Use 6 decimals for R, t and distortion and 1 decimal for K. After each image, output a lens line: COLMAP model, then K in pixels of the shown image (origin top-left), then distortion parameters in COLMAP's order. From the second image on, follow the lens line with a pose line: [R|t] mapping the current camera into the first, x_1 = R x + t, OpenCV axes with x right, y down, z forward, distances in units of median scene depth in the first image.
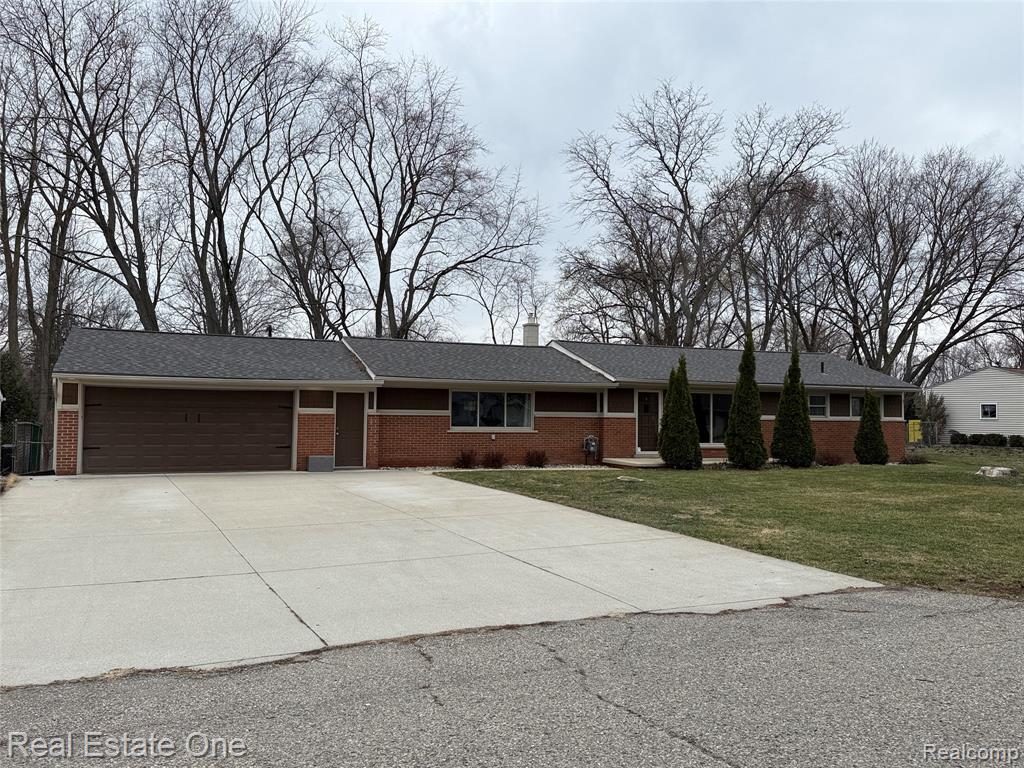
lens RADIAL K [[828.1, 0, 512.0], [0, 828.1, 384.0], [0, 0, 1]] dist [0.003596, -0.000479]
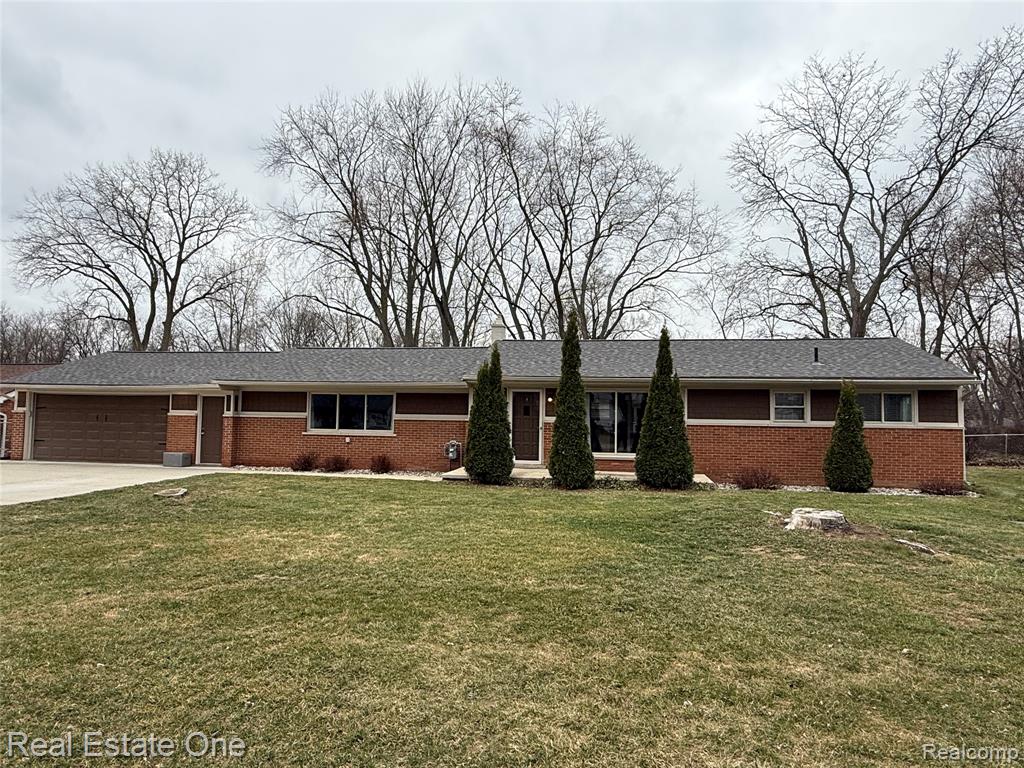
lens RADIAL K [[651.2, 0, 512.2], [0, 651.2, 366.9], [0, 0, 1]] dist [-0.021059, 0.000211]
pose [[0.840962, -0.041786, -0.539478, 0.554963], [0.014199, 0.998375, -0.055196, 0.022667], [0.540908, 0.038758, 0.840188, 0.449435]]
